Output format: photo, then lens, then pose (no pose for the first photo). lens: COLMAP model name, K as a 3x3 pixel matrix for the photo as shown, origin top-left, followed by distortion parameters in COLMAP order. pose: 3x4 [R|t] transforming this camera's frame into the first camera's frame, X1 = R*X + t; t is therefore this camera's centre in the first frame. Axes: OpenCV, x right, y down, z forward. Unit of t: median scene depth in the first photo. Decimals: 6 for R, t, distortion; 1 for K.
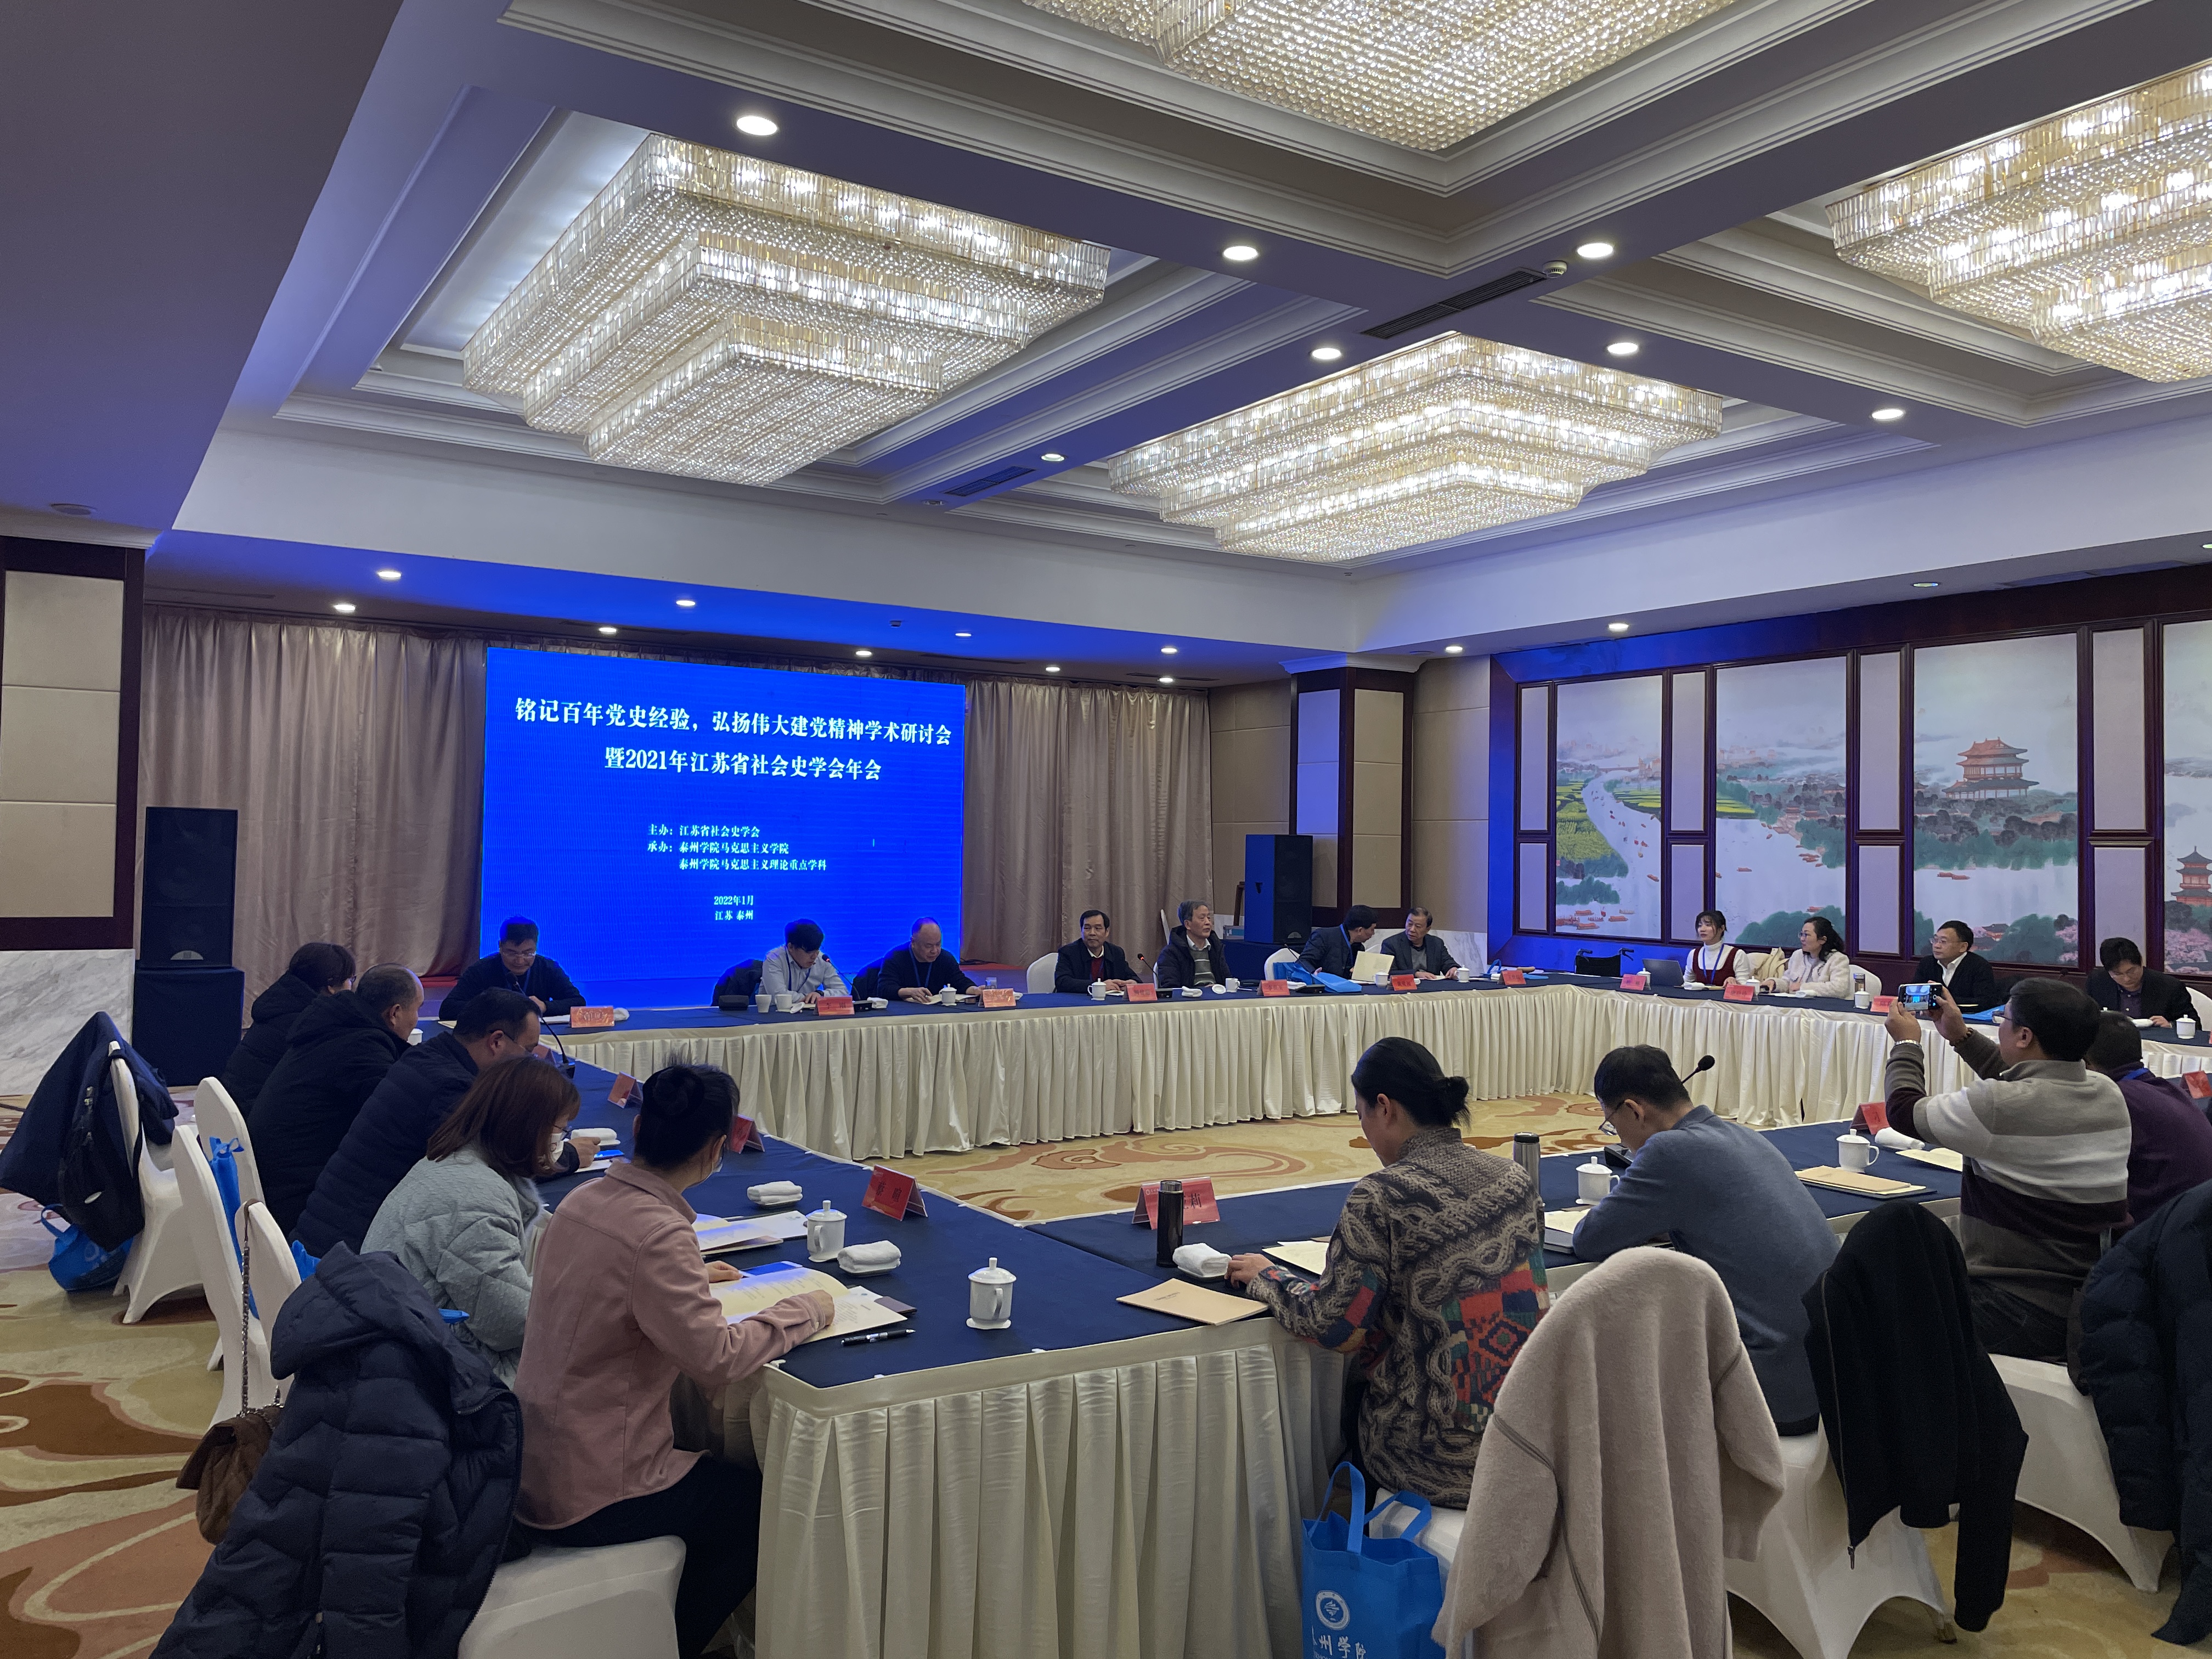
lens RADIAL K [[1675.4, 0, 1105.1], [0, 1675.4, 826.5], [0, 0, 1]] dist [-0.003358, -0.000032]
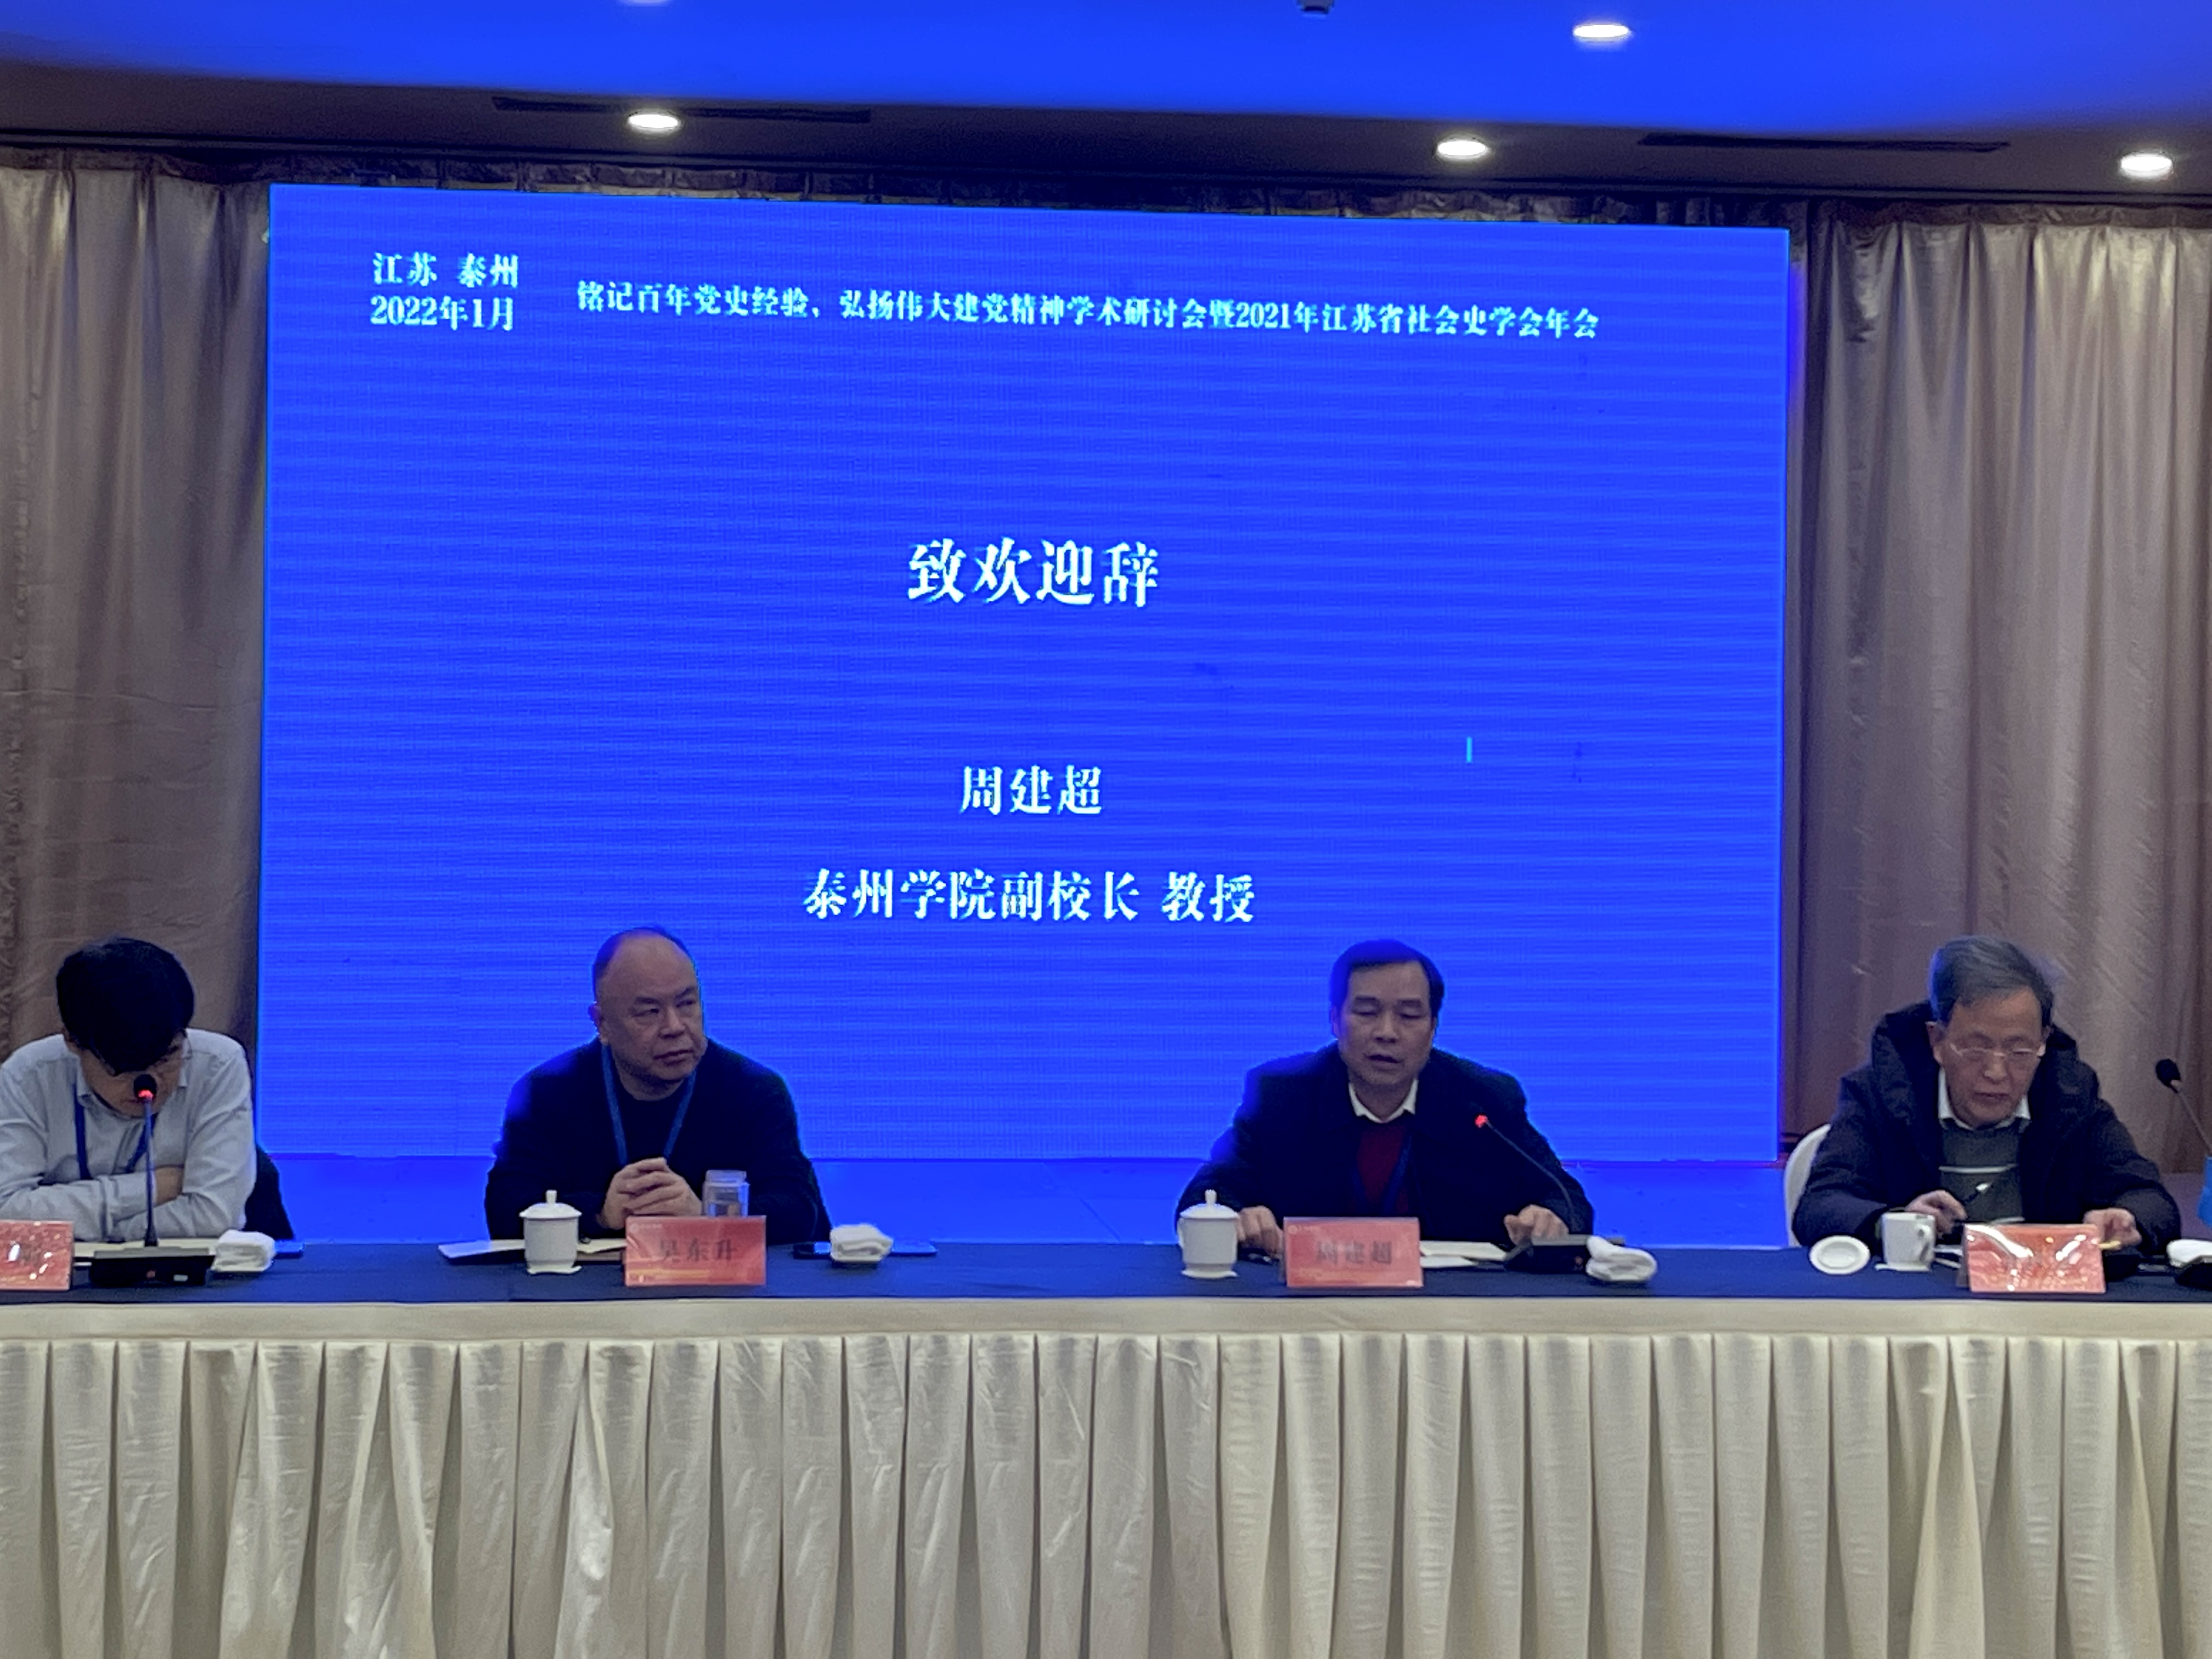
lens RADIAL K [[4338.4, 0, 1106.1], [0, 4338.4, 830.0], [0, 0, 1]] dist [0.102006, 0.000000]
pose [[0.881528, -0.000158, -0.472131, 0.277104], [0.004165, 0.999964, 0.007442, 0.026522], [0.472113, -0.008527, 0.881497, 0.374570]]
